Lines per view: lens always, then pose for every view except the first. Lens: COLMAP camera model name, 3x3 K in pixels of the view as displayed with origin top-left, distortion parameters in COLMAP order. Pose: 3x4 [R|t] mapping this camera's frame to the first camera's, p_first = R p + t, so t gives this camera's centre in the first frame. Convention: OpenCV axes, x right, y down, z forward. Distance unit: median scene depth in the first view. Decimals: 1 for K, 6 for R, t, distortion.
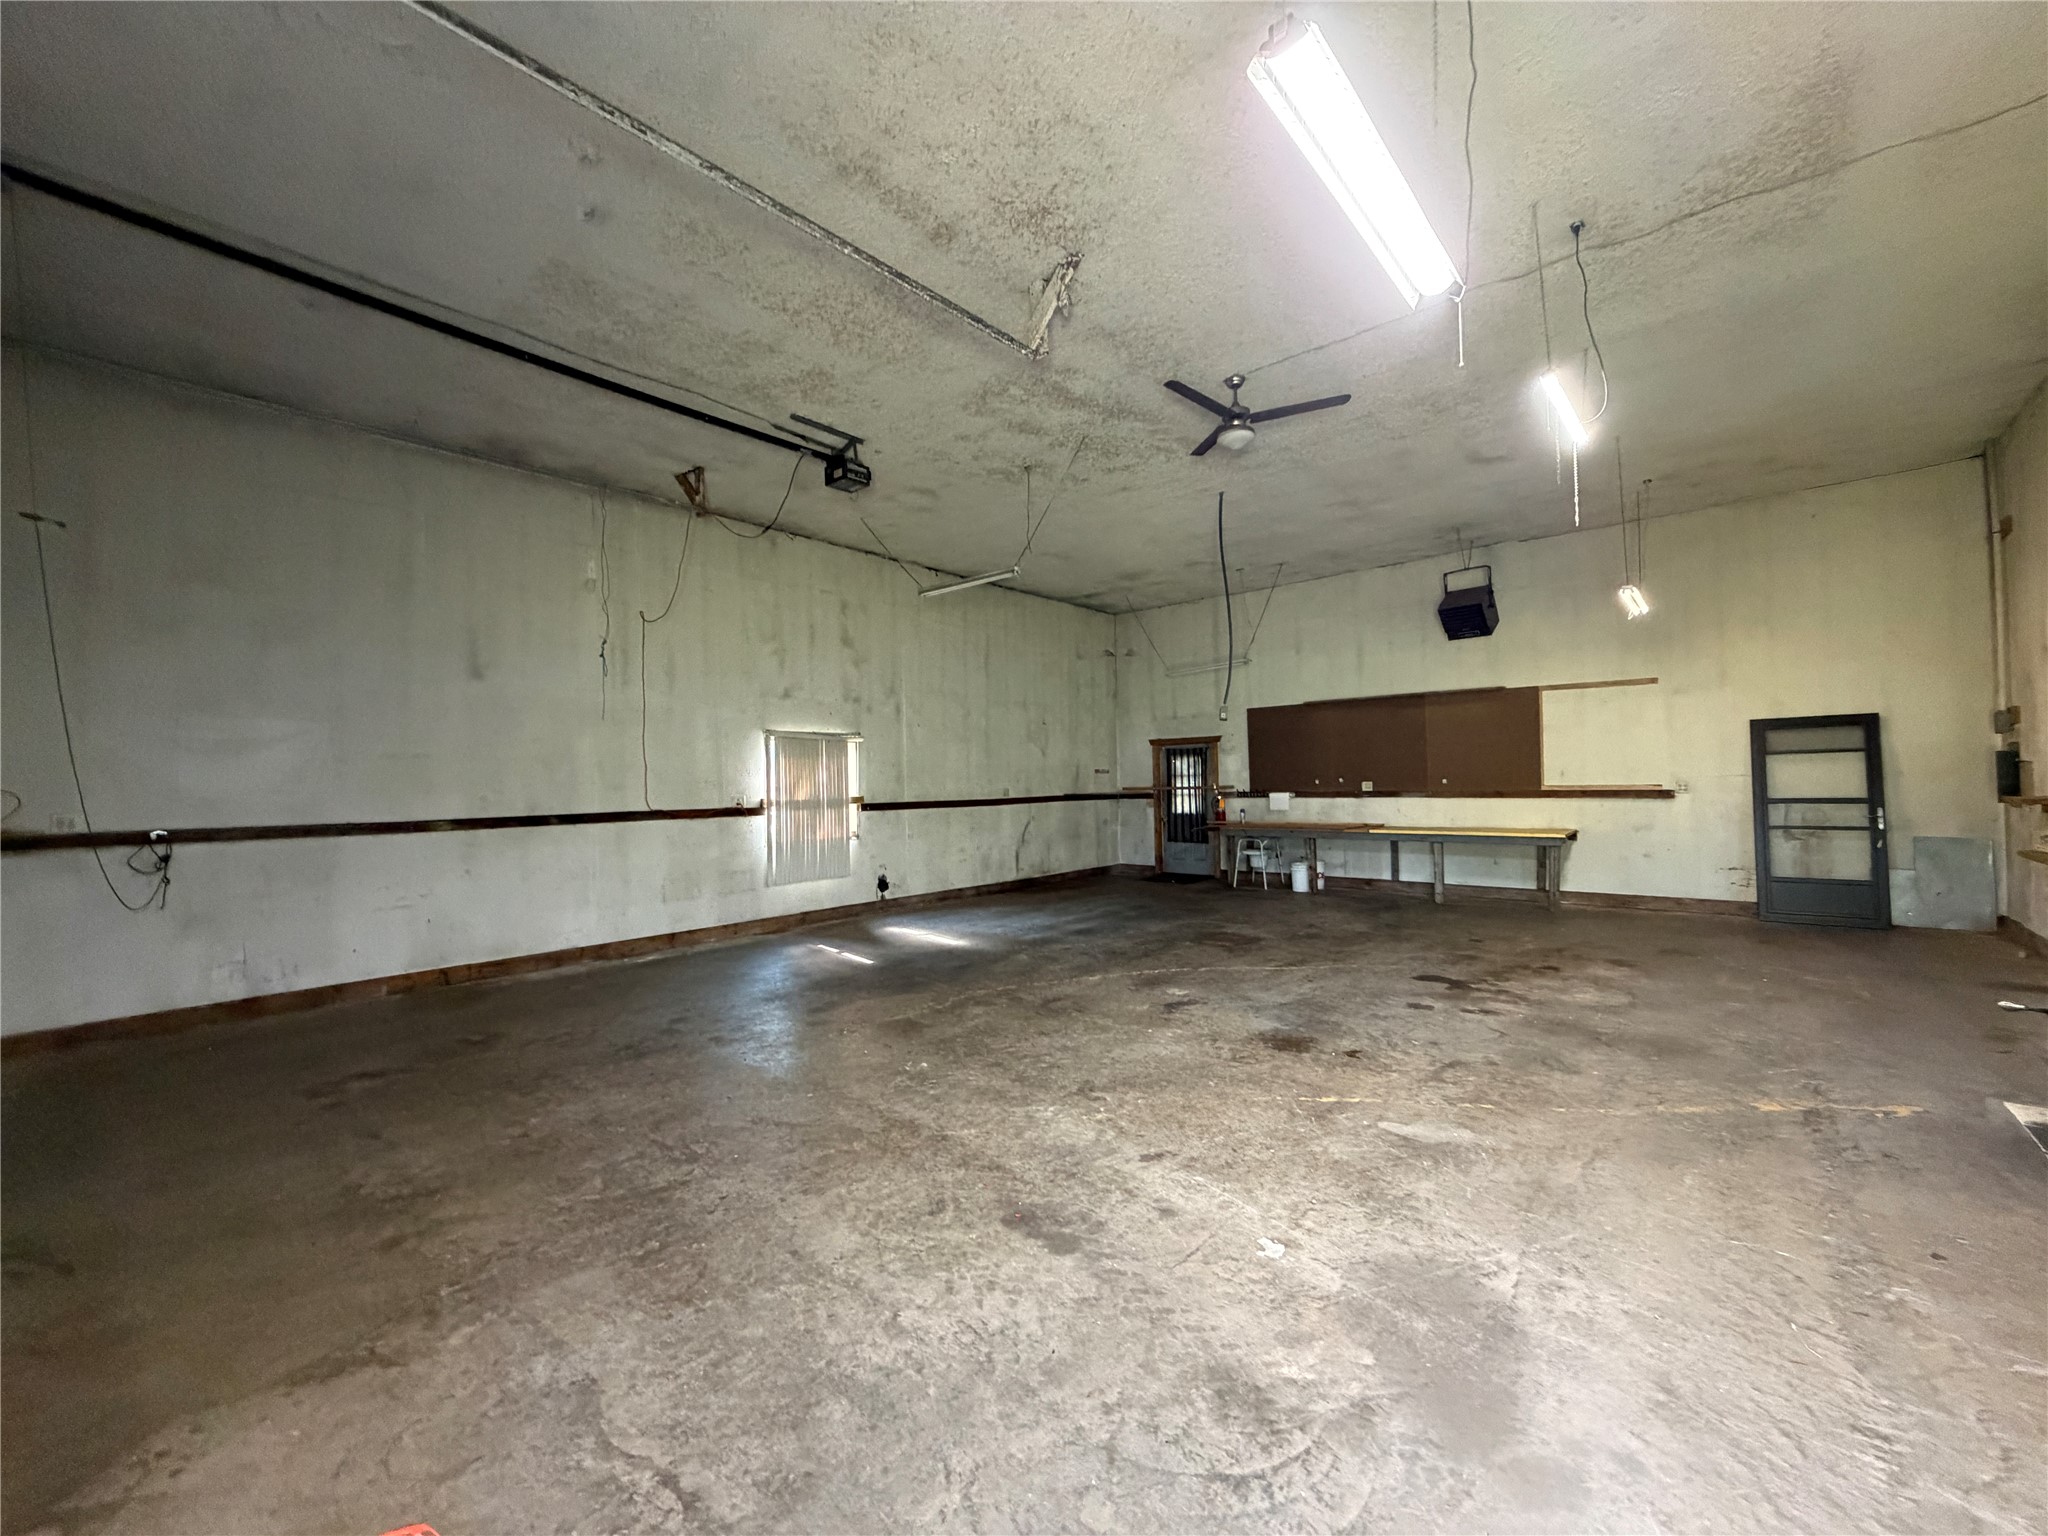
lens RADIAL K [[812.3, 0, 1023.2], [0, 812.3, 769.7], [0, 0, 1]] dist [0.000723, -0.000151]
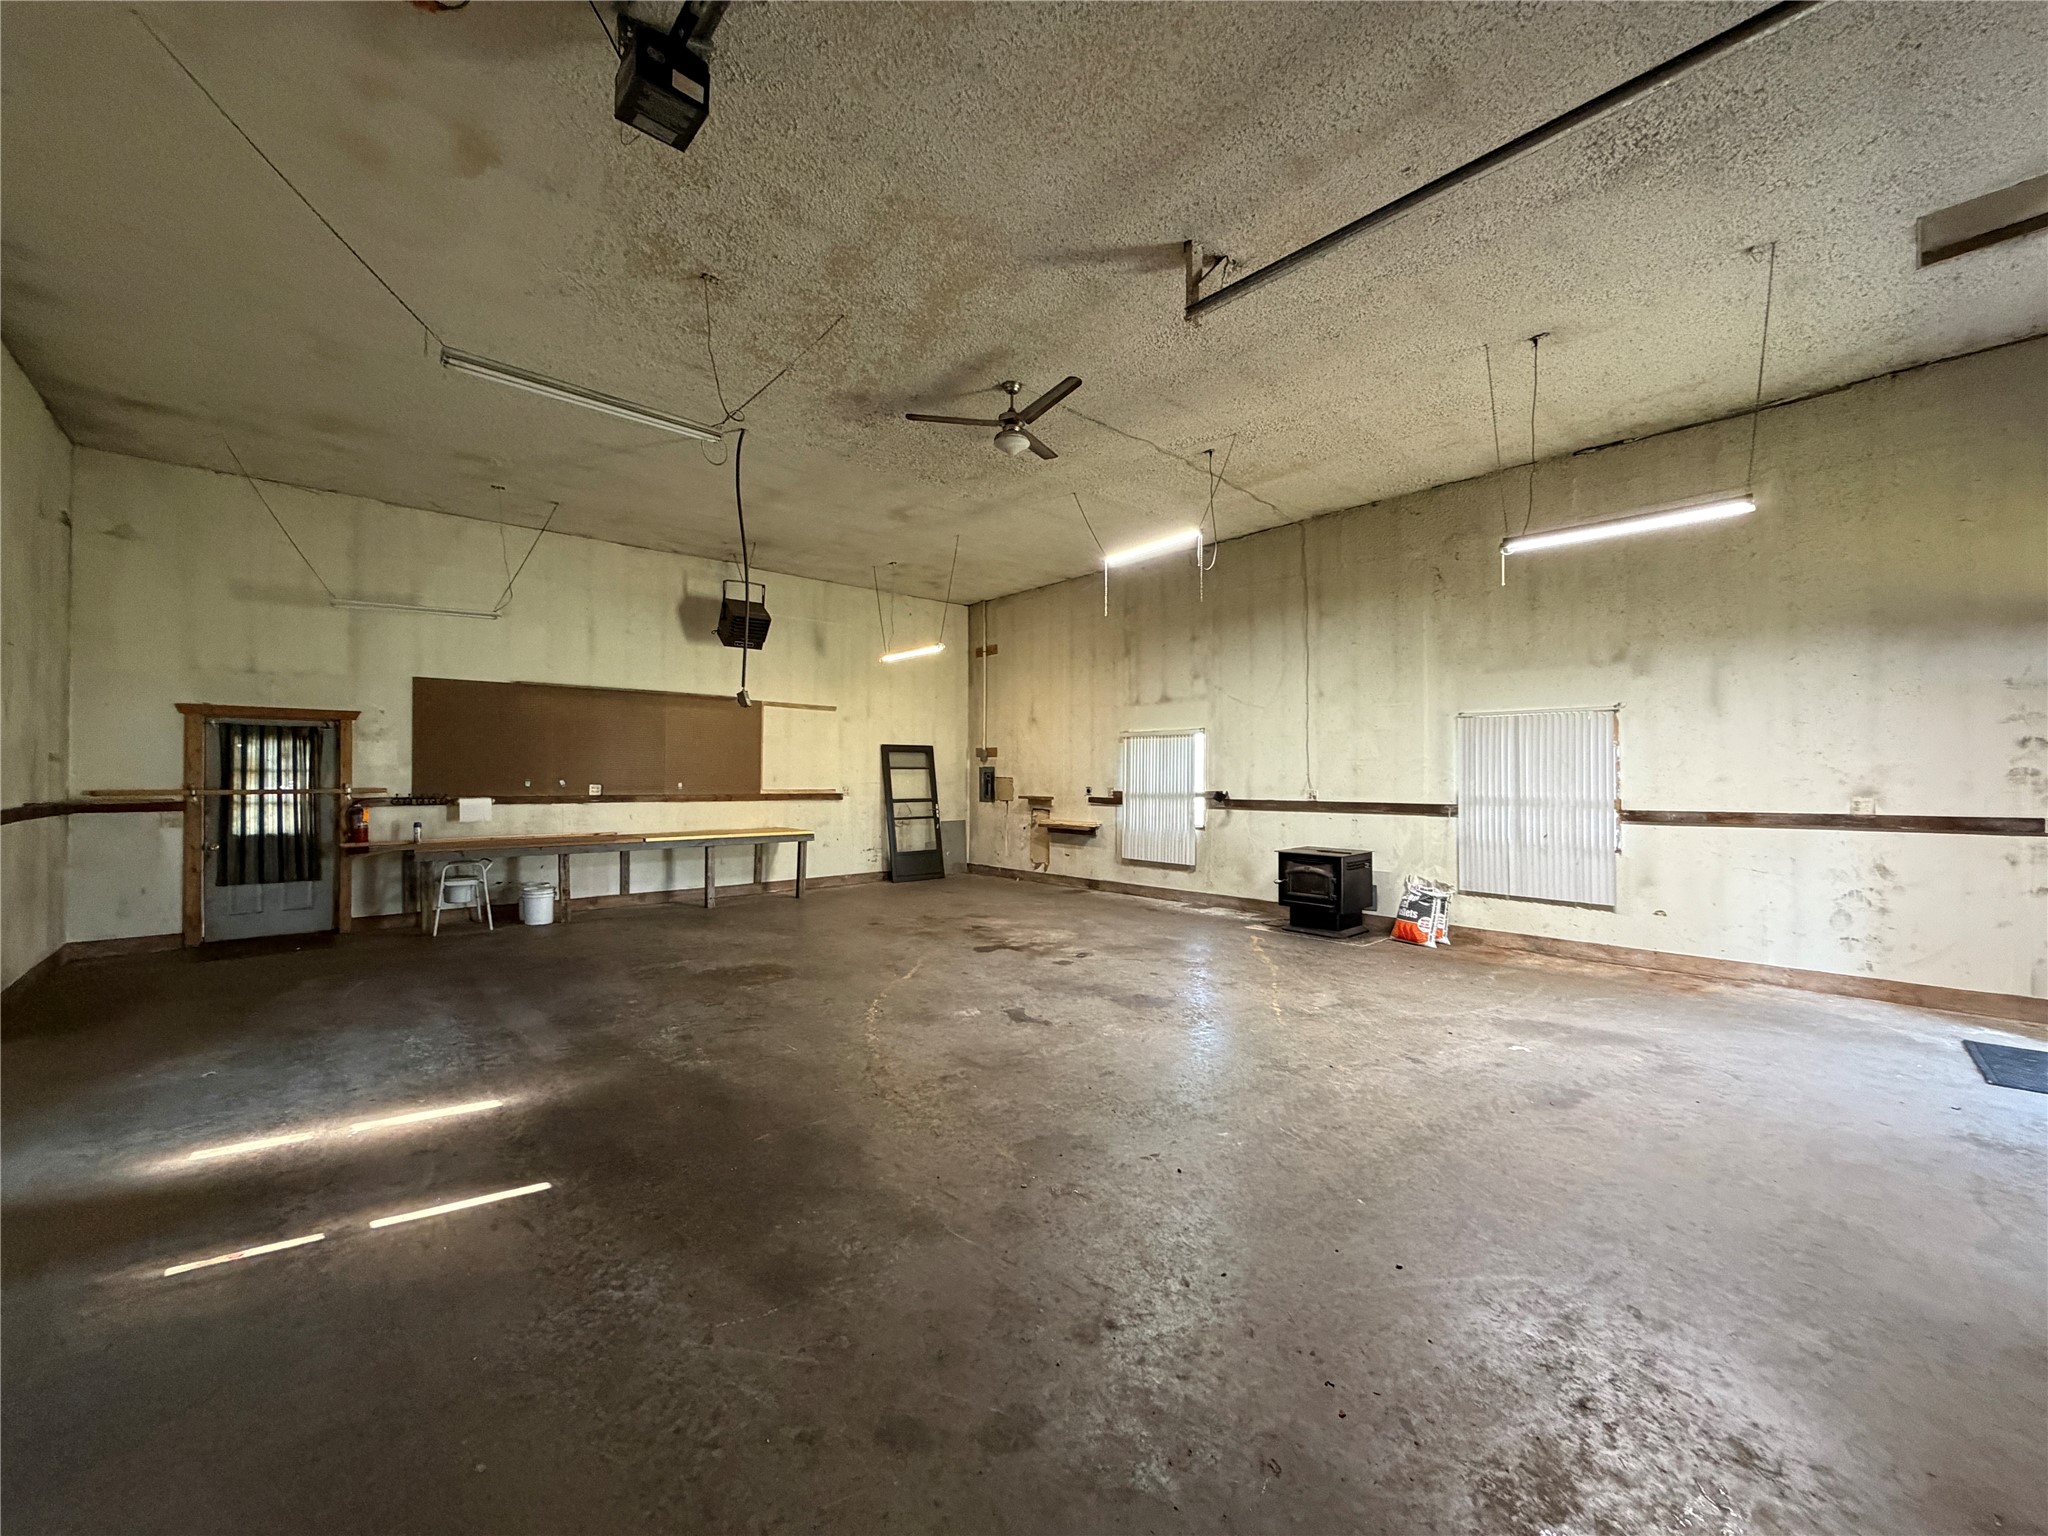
lens RADIAL K [[812.3, 0, 1022.2], [0, 812.3, 767.5], [0, 0, 1]] dist [0.000723, -0.000151]
pose [[0.121111, 0.032847, 0.992095, -0.622715], [-0.019991, 0.999330, -0.030646, 0.023400], [-0.992438, -0.016121, 0.121687, 0.731871]]
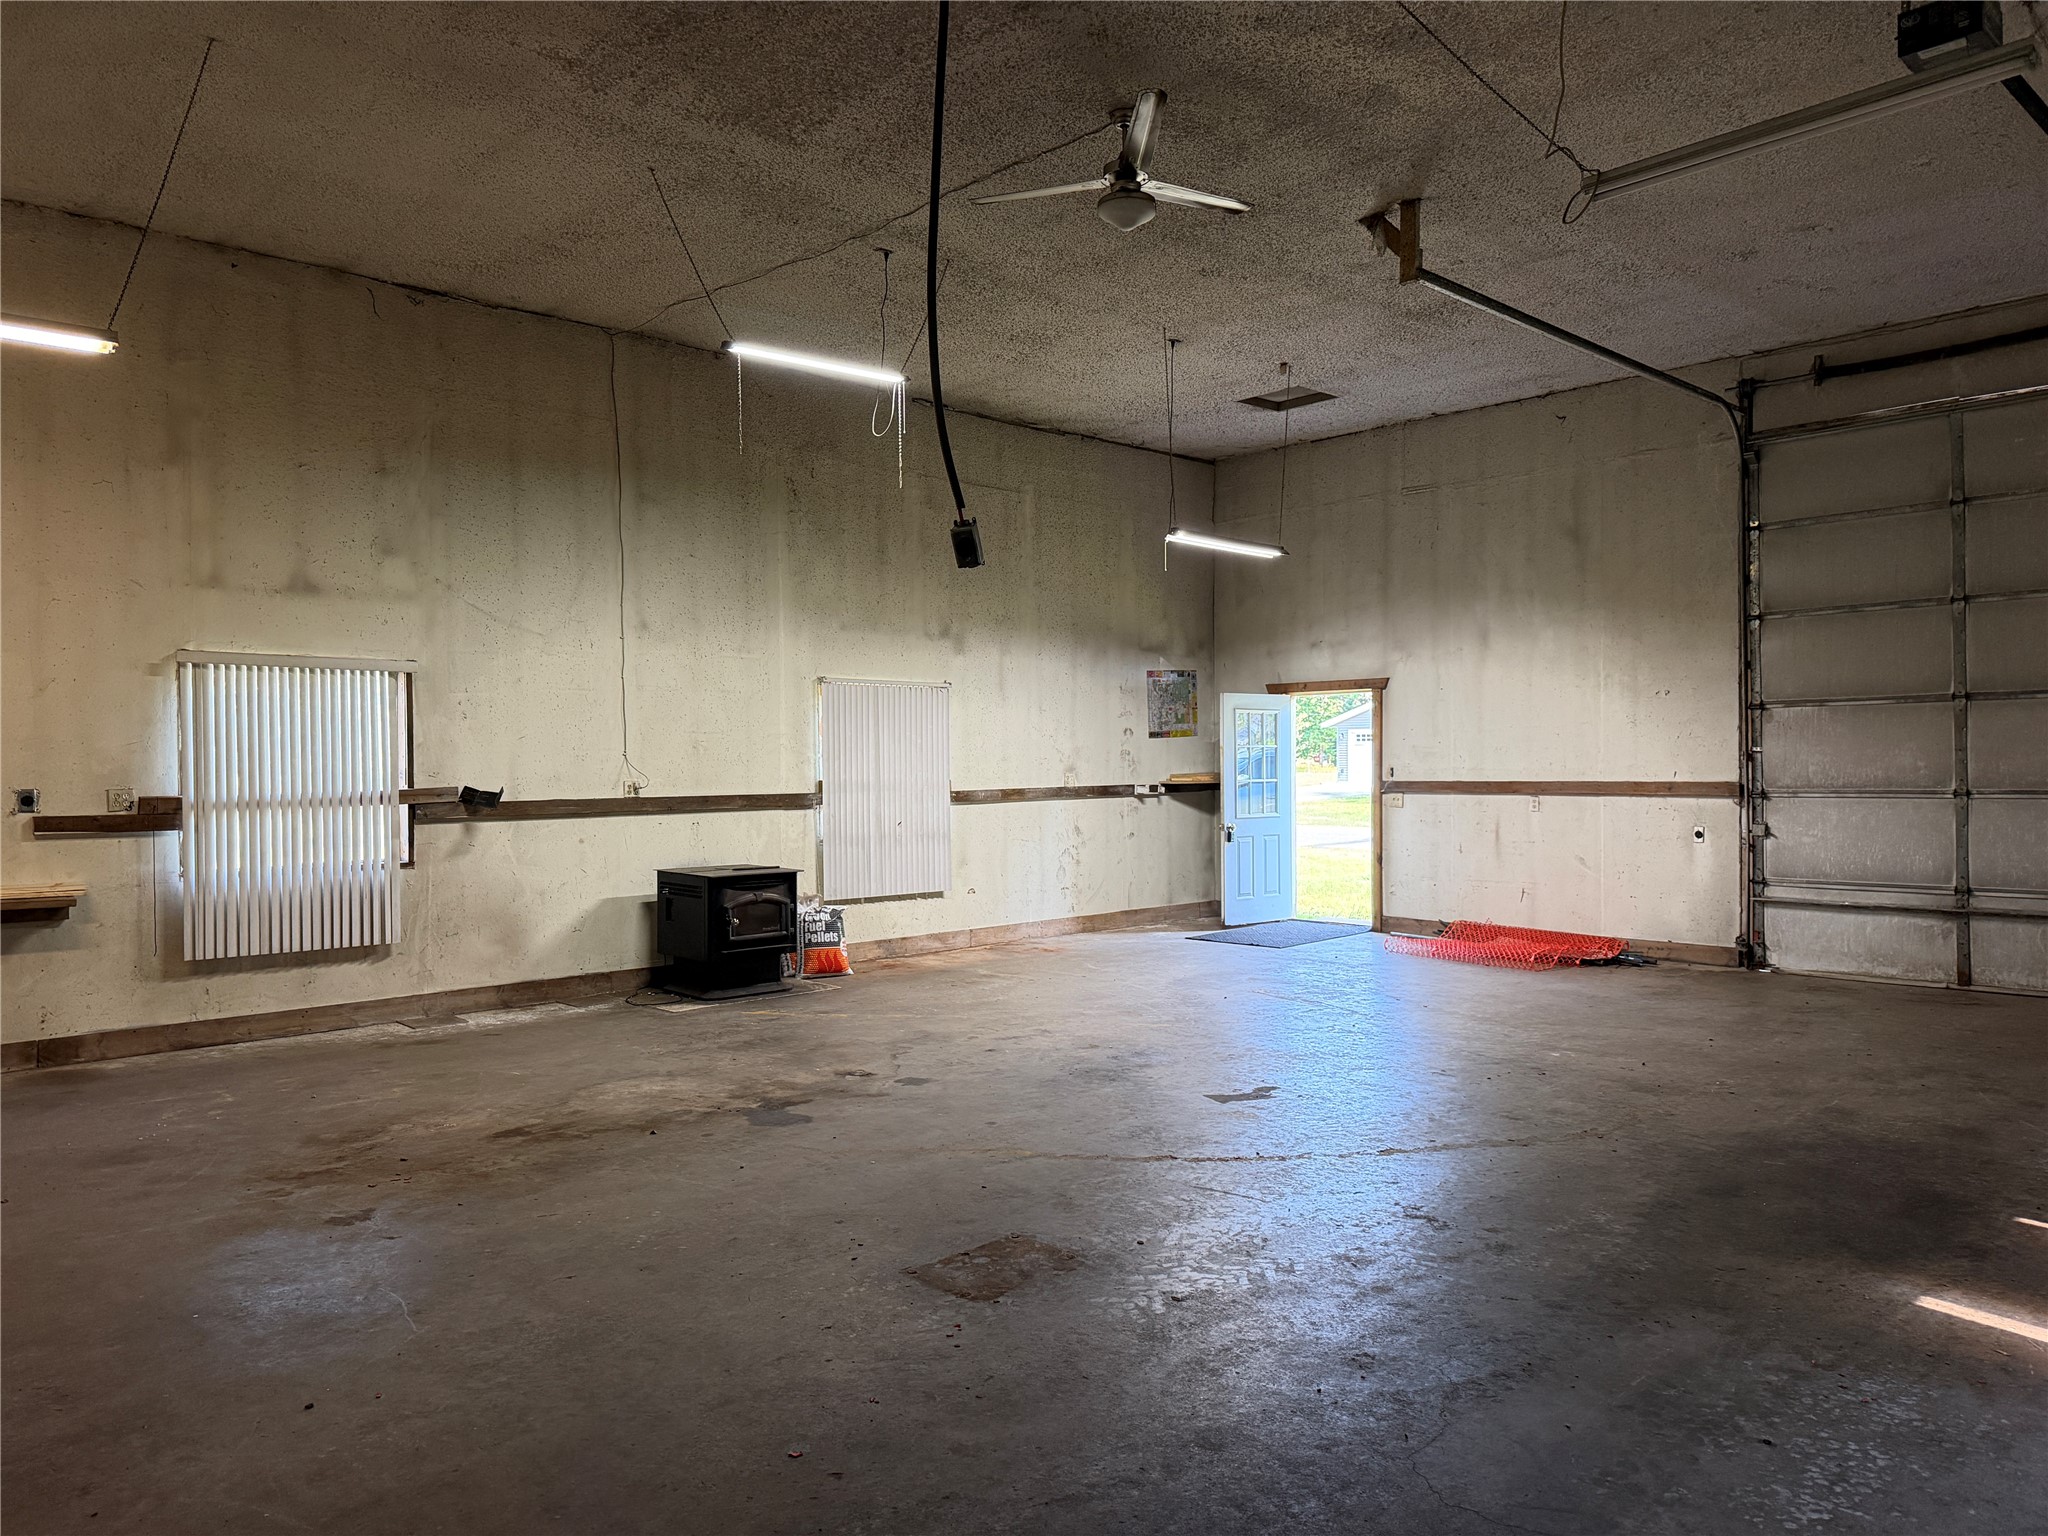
lens RADIAL K [[1426.0, 0, 1011.2], [0, 1426.0, 769.2], [0, 0, 1]] dist [0.058349, -0.070568]
pose [[-0.993825, 0.026921, 0.107645, 0.205783], [0.025823, 0.999599, -0.011581, 0.026181], [-0.107914, -0.008730, -0.994122, 1.795369]]
